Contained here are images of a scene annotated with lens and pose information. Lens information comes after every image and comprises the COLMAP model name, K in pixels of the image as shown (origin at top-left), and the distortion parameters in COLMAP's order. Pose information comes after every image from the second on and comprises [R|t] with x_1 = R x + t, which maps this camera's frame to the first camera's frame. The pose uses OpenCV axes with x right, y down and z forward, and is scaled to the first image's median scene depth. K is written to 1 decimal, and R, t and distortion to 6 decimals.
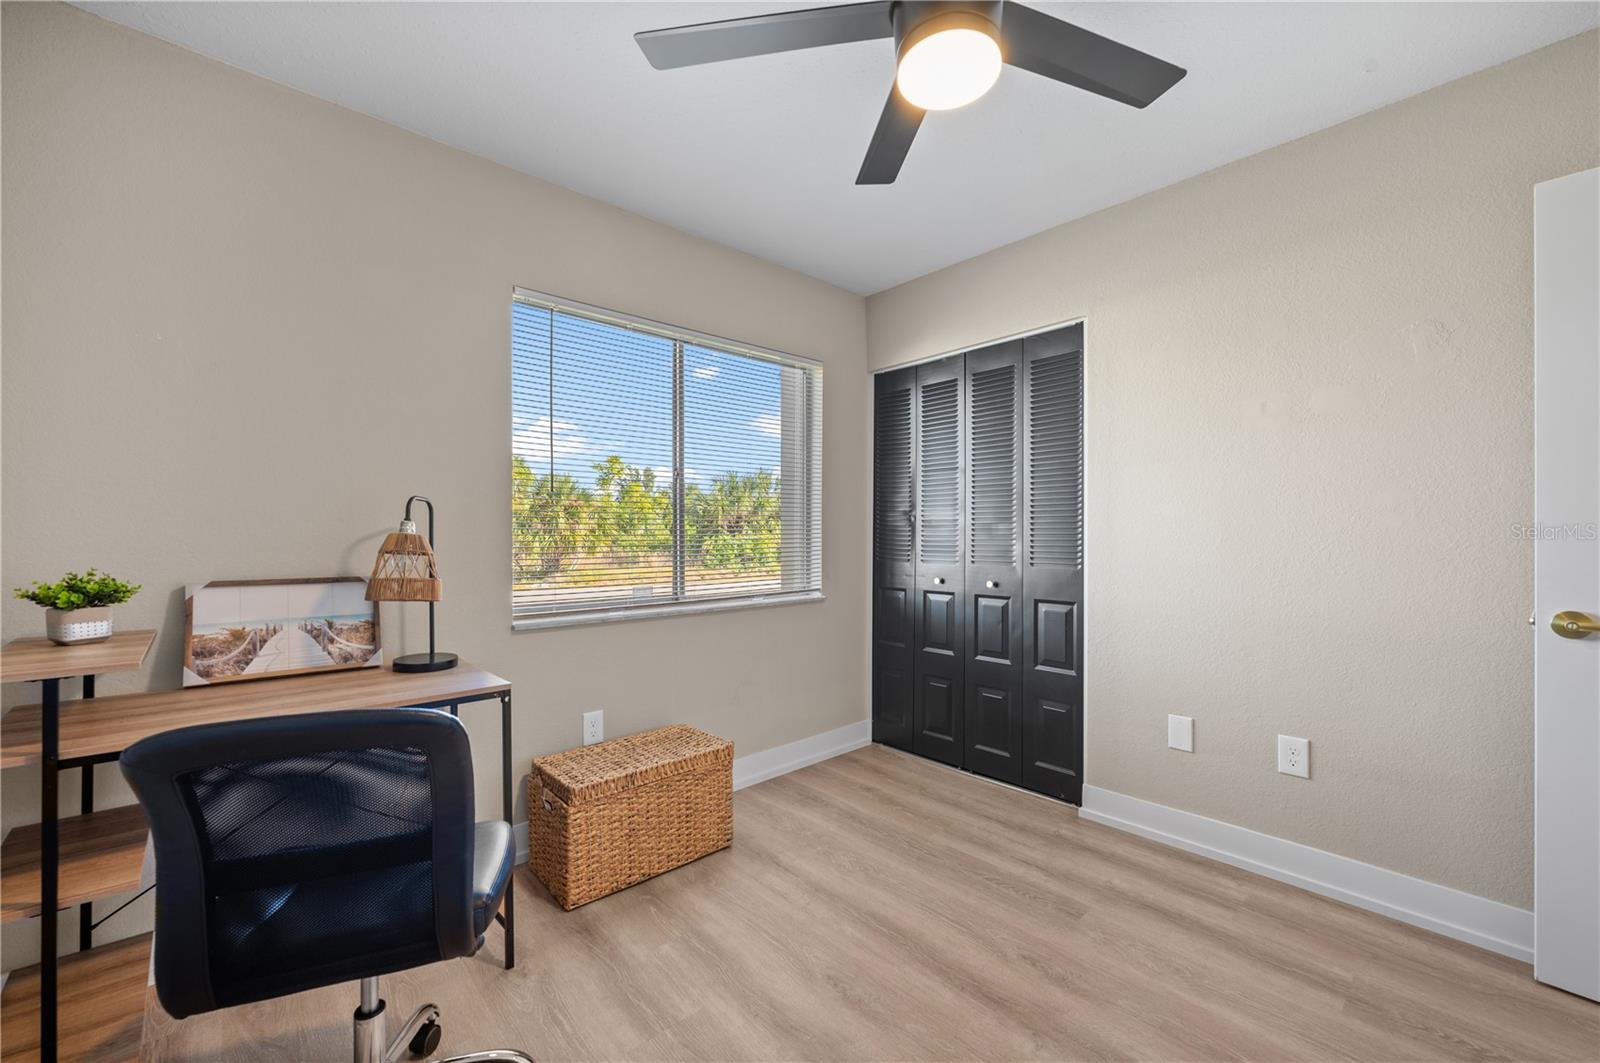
lens RADIAL K [[633.6, 0, 803.9], [0, 633.6, 535.2], [0, 0, 1]] dist [0.001053, 0.000063]
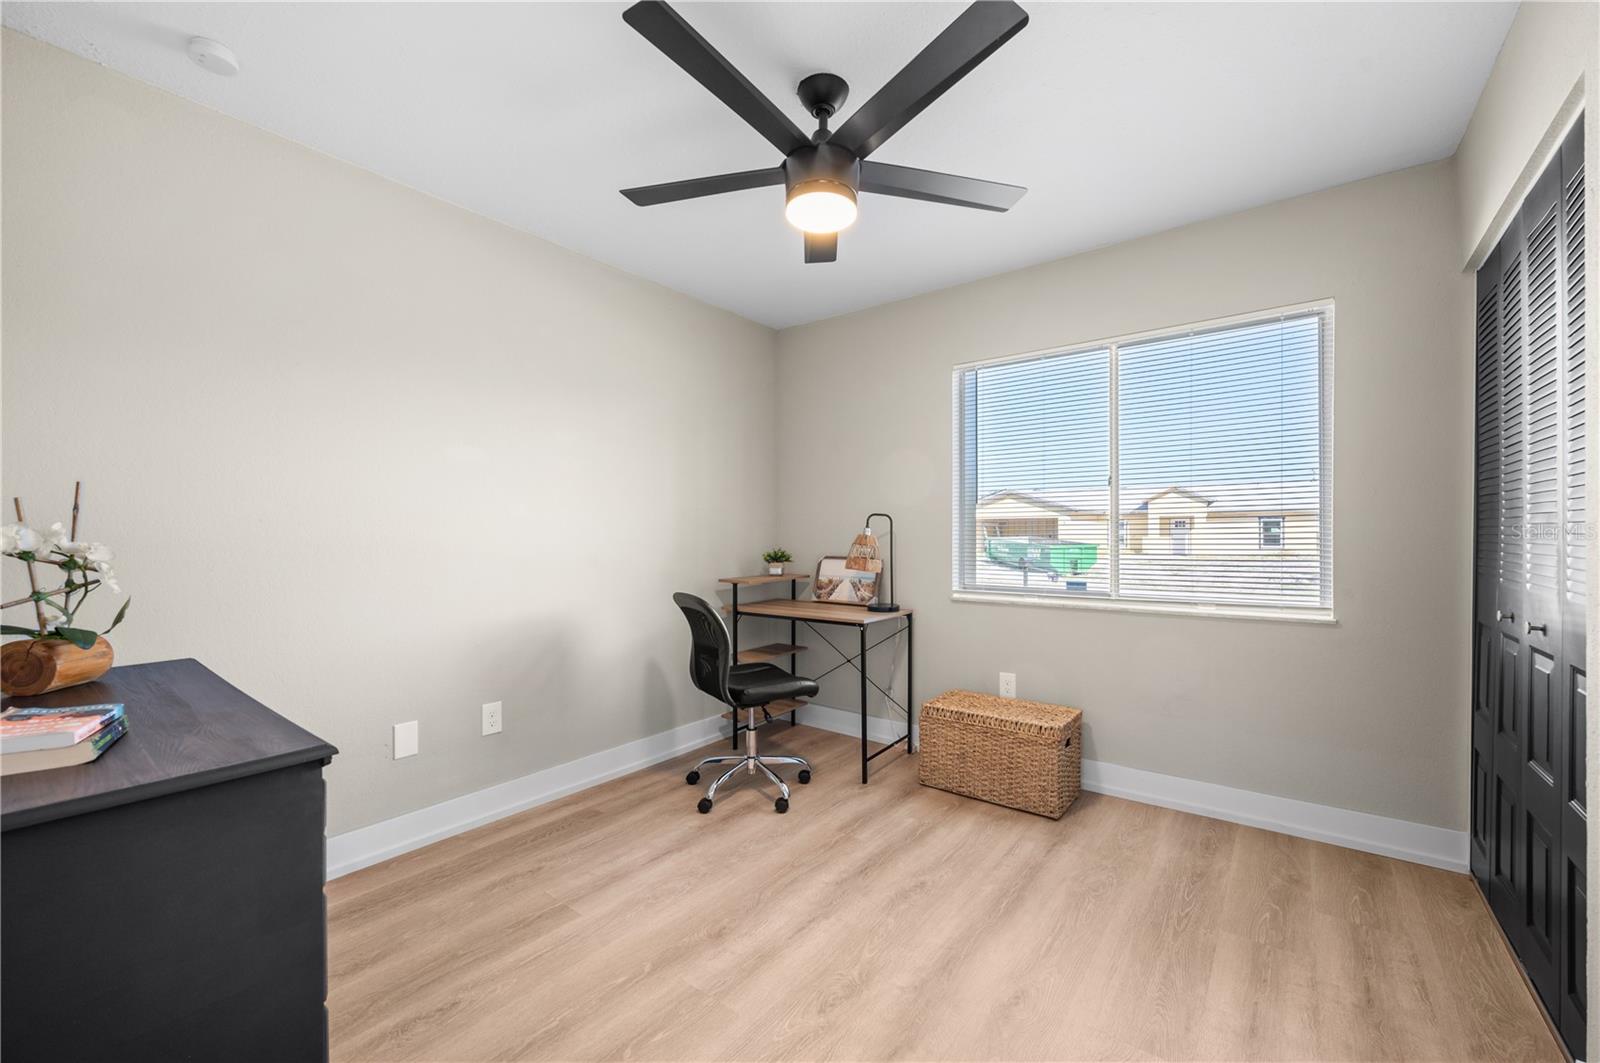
lens RADIAL K [[633.6, 0, 803.9], [0, 633.6, 535.2], [0, 0, 1]] dist [0.001053, 0.000063]
pose [[0.178420, -0.002507, -0.983951, 1.009393], [0.001757, 0.999996, -0.002229, 0.004020], [0.983953, -0.001331, 0.178423, 0.438392]]
